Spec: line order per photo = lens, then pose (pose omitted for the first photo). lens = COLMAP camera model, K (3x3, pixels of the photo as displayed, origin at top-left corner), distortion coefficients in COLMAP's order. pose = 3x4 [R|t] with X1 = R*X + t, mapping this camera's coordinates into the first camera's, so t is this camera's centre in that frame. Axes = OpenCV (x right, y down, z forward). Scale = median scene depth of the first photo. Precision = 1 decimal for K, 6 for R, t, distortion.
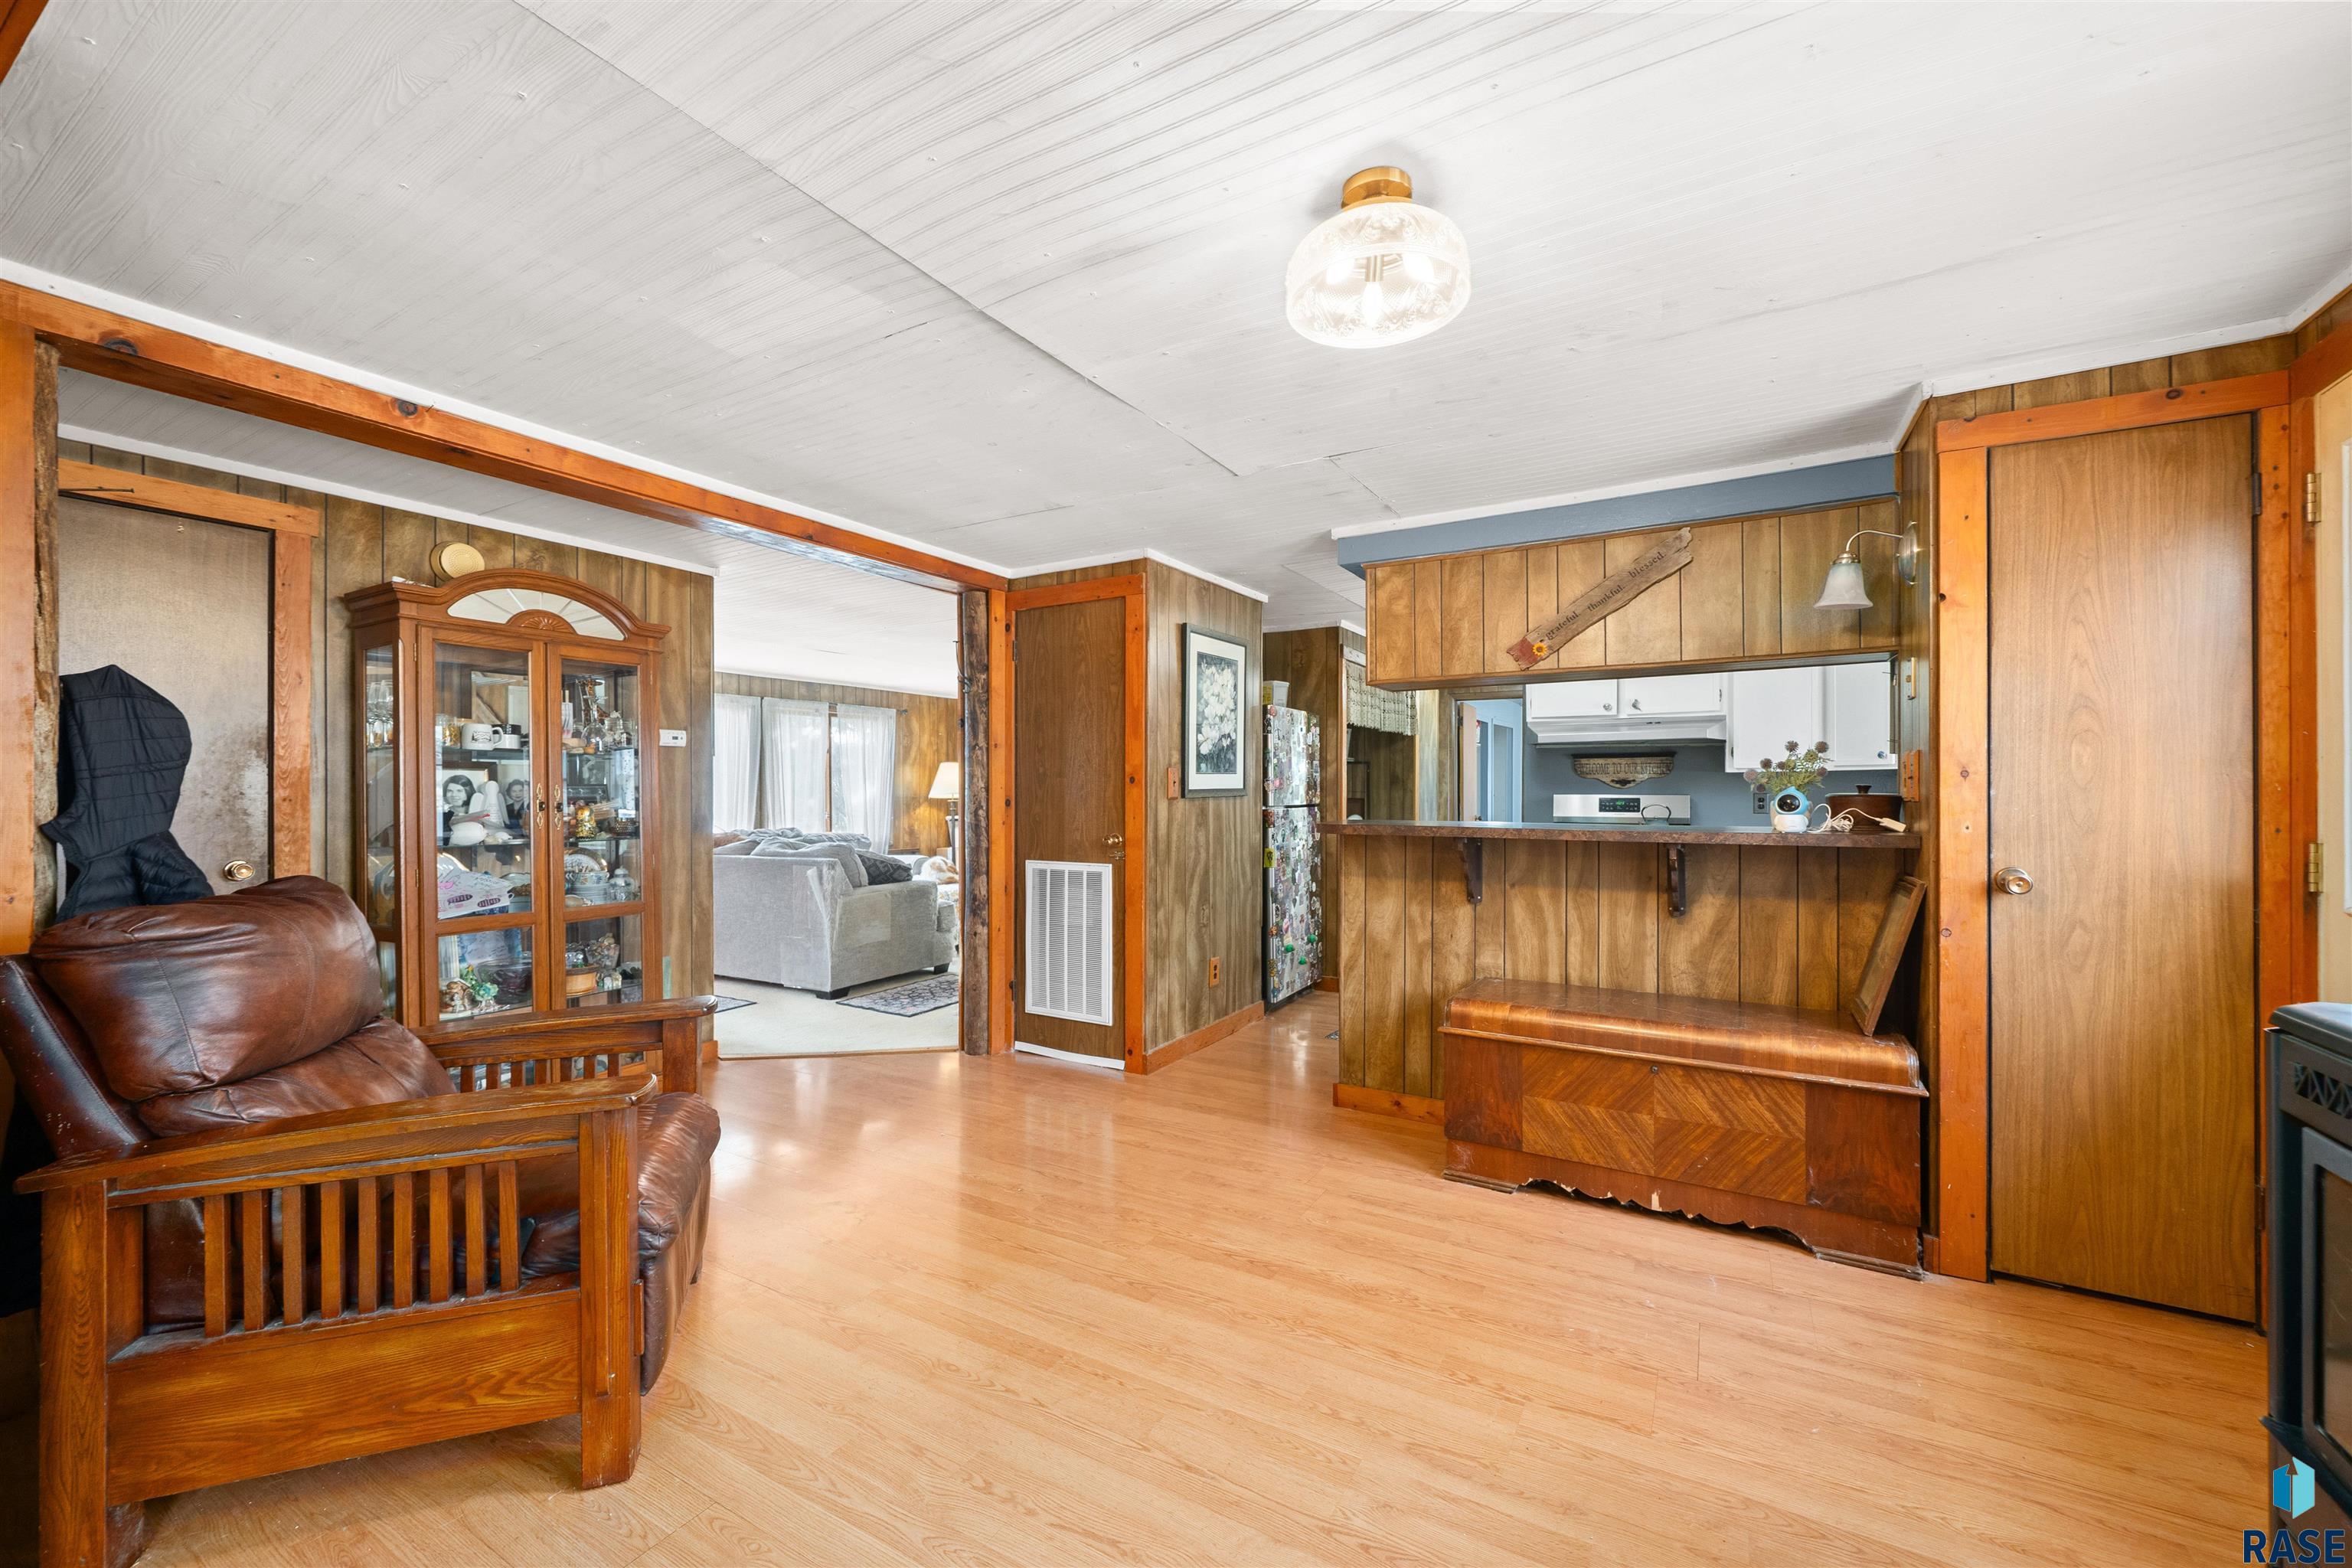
lens RADIAL K [[936.4, 0, 1173.9], [0, 936.4, 790.2], [0, 0, 1]] dist [-0.001802, -0.000027]
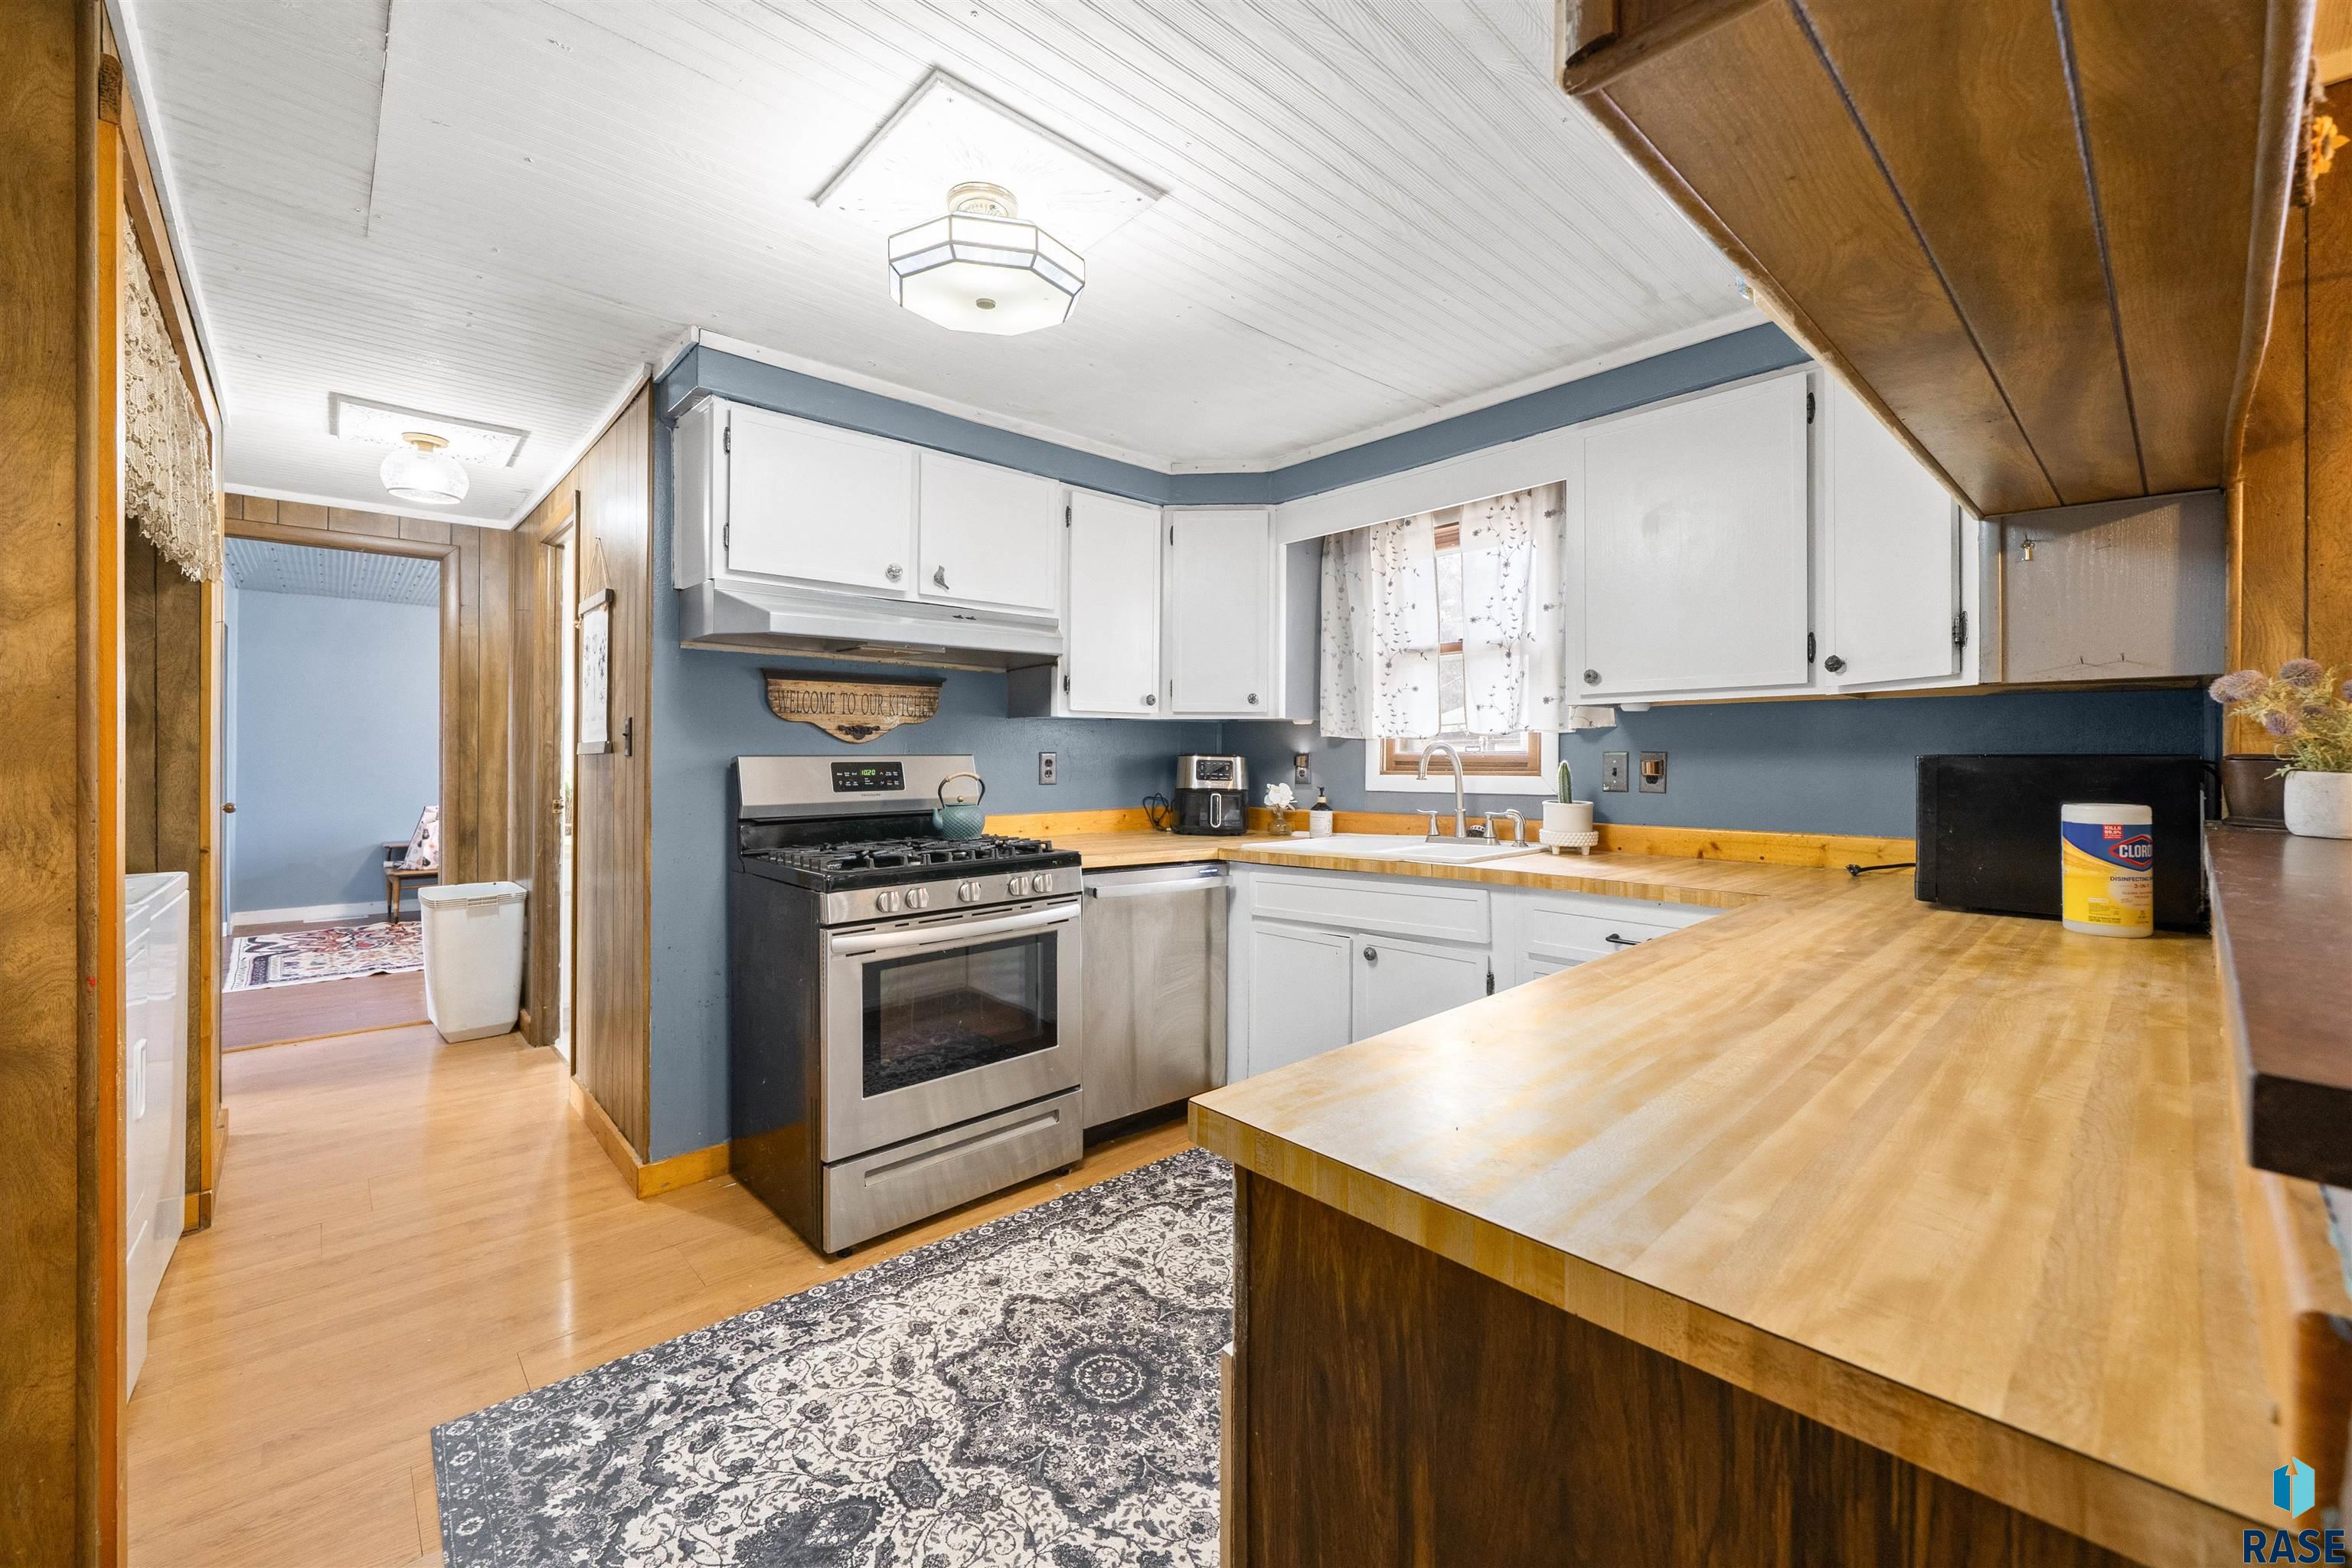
lens RADIAL K [[936.4, 0, 1177.5], [0, 936.4, 763.5], [0, 0, 1]] dist [-0.001802, -0.000027]
pose [[0.289781, -0.007425, 0.957064, 0.046973], [-0.000960, 0.999967, 0.008049, 0.004785], [-0.957092, -0.003251, 0.289765, 0.695320]]
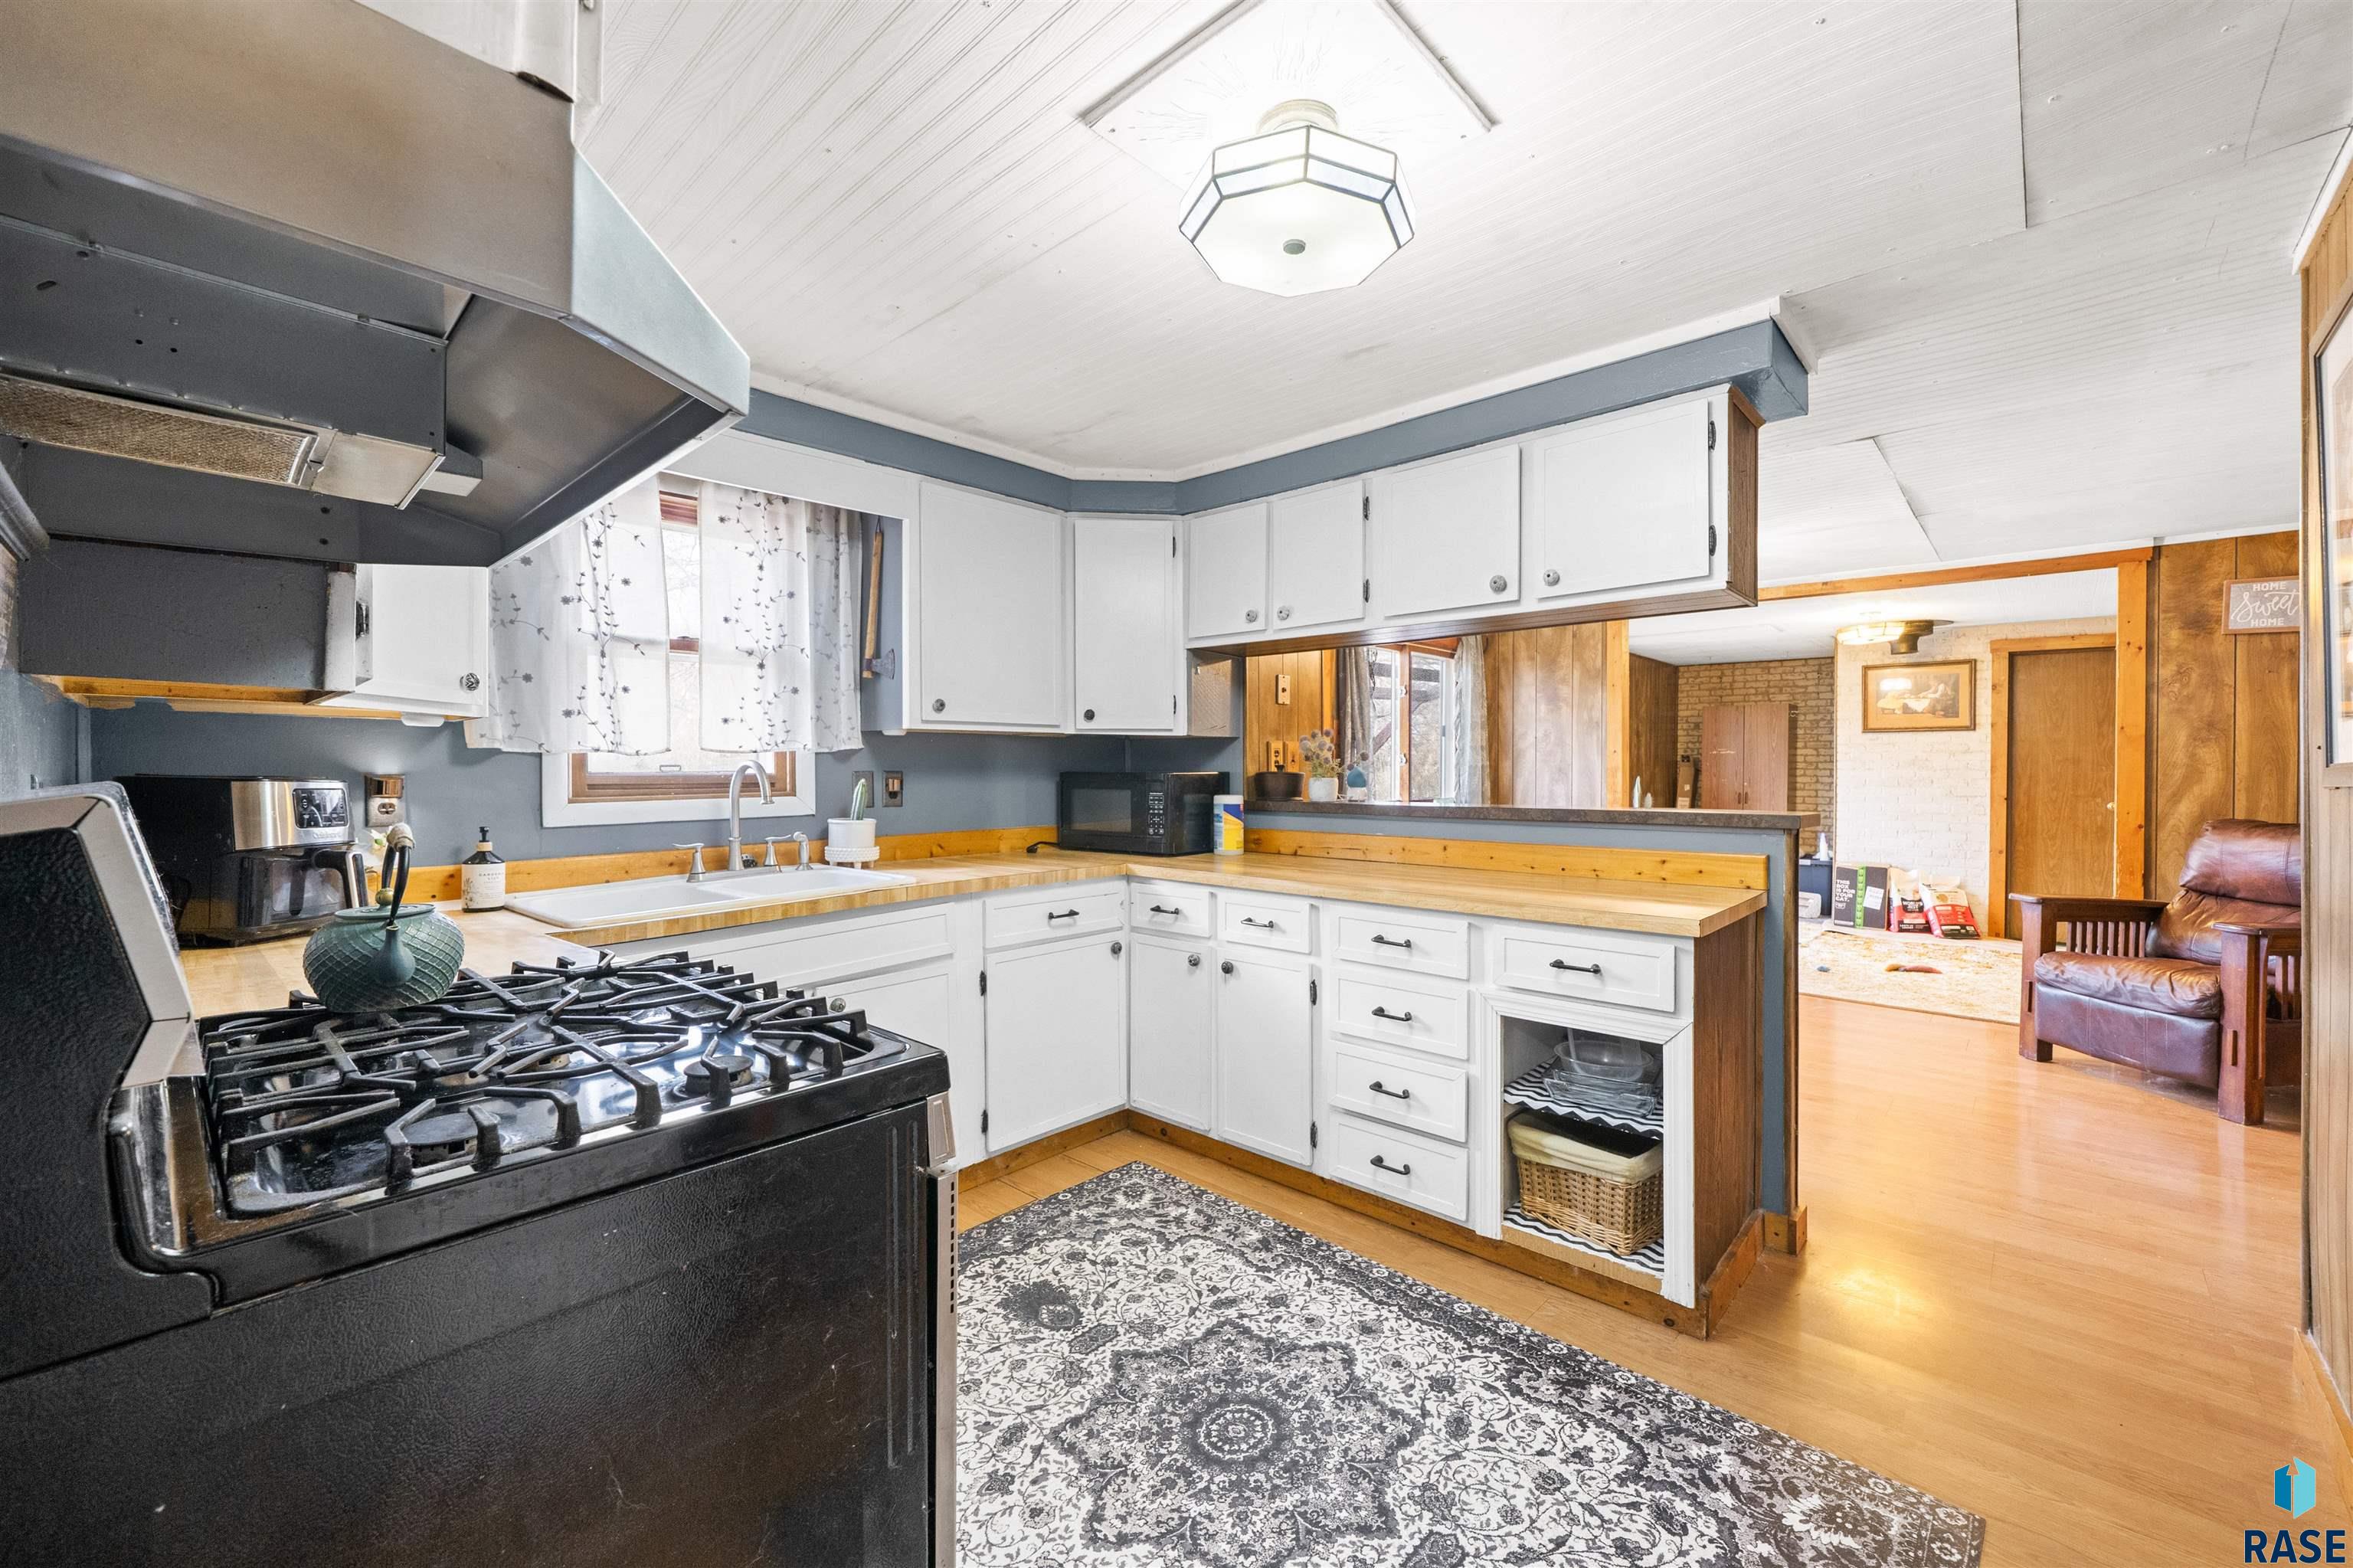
lens RADIAL K [[936.8, 0, 1178.7], [0, 936.8, 777.0], [0, 0, 1]] dist [-0.001802, -0.000027]
pose [[-0.976015, 0.007699, 0.217568, 0.284553], [0.009037, 0.999946, 0.005158, 0.004751], [-0.217517, 0.007001, -0.976031, 1.088733]]
